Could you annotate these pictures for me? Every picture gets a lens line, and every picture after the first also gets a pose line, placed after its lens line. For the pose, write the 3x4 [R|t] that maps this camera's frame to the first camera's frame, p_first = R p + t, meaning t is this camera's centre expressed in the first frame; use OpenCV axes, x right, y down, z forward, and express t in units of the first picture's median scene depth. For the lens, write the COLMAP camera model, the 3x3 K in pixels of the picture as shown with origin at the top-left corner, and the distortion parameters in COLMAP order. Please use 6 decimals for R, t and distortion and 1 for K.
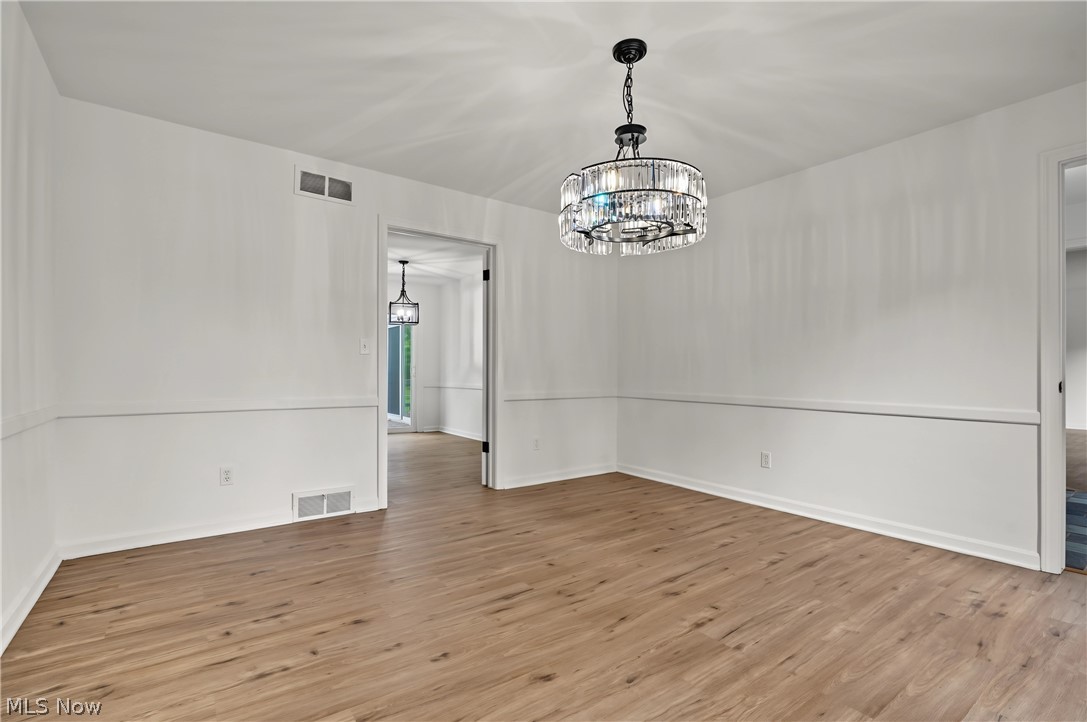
lens RADIAL K [[495.8, 0, 537.6], [0, 495.8, 367.6], [0, 0, 1]] dist [-0.014220, 0.005414]
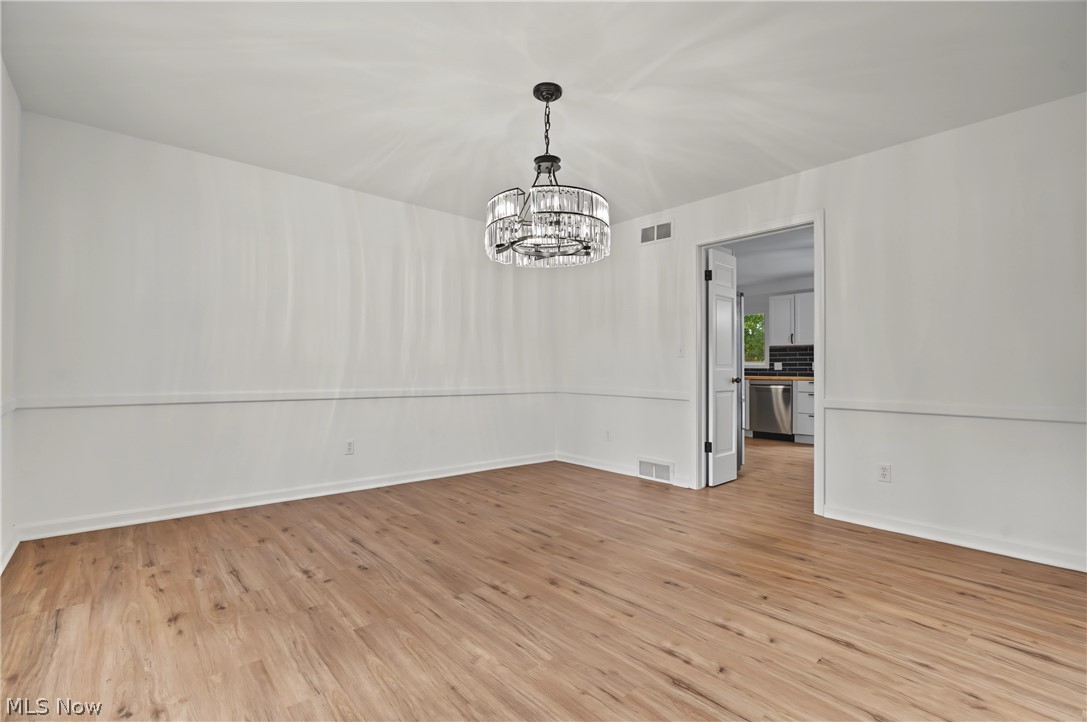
lens RADIAL K [[495.8, 0, 551.6], [0, 495.8, 358.4], [0, 0, 1]] dist [-0.014220, 0.005414]
pose [[0.098689, -0.025485, -0.994792, 1.113803], [-0.001130, 0.999669, -0.025722, 0.011126], [0.995118, 0.003663, 0.098628, 0.751624]]
